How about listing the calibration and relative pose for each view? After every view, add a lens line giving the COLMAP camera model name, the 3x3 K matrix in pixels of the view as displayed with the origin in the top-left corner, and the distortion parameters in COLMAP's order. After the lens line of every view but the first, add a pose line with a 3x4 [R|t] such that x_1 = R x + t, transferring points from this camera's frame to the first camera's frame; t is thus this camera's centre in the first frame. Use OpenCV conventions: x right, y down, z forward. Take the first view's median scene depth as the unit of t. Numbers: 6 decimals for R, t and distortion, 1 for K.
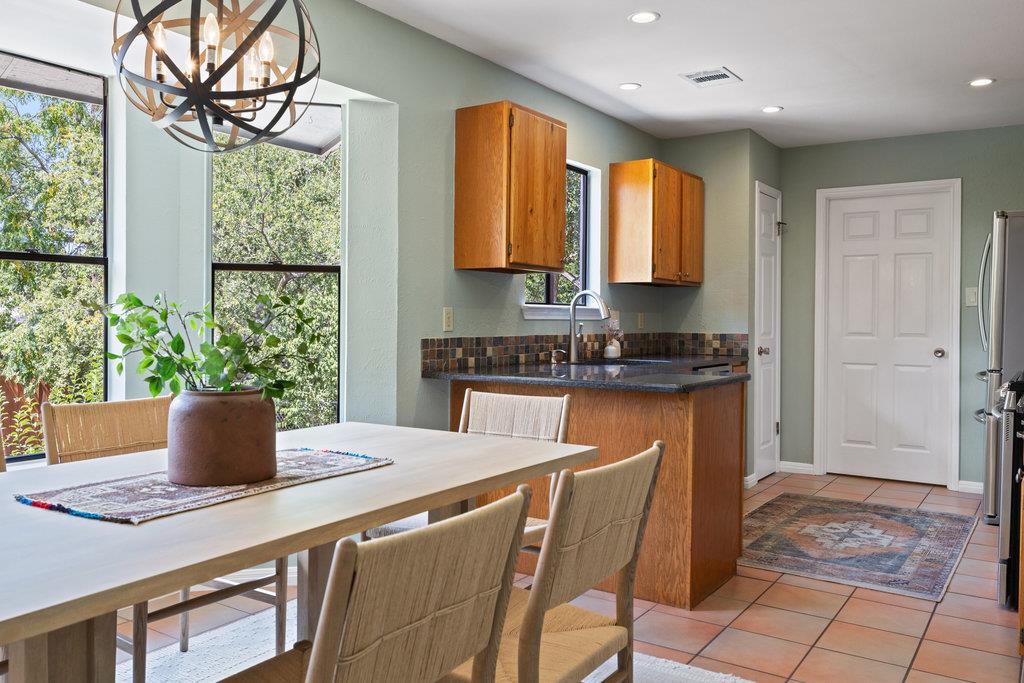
lens RADIAL K [[826.9, 0, 515.2], [0, 826.9, 325.3], [0, 0, 1]] dist [0.009752, 0.001031]
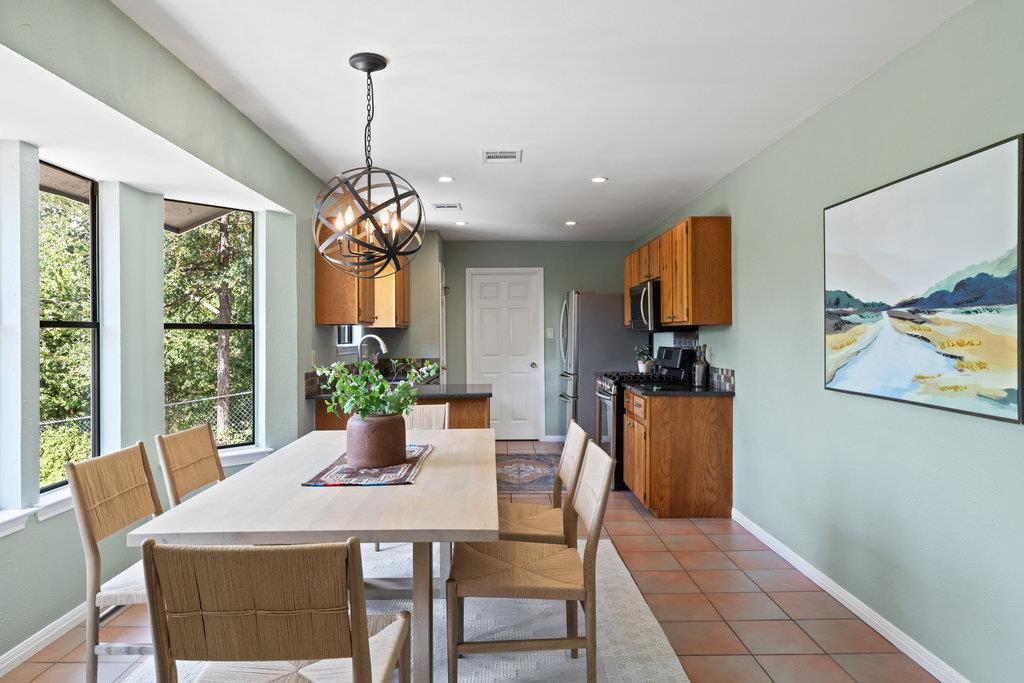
lens RADIAL K [[640.2, 0, 511.1], [0, 640.2, 338.5], [0, 0, 1]] dist [0.000050, -0.000212]
pose [[0.822883, -0.017574, 0.567939, -0.396078], [0.020187, 0.999795, 0.001689, -0.034628], [-0.567852, 0.010075, 0.823069, -0.129078]]
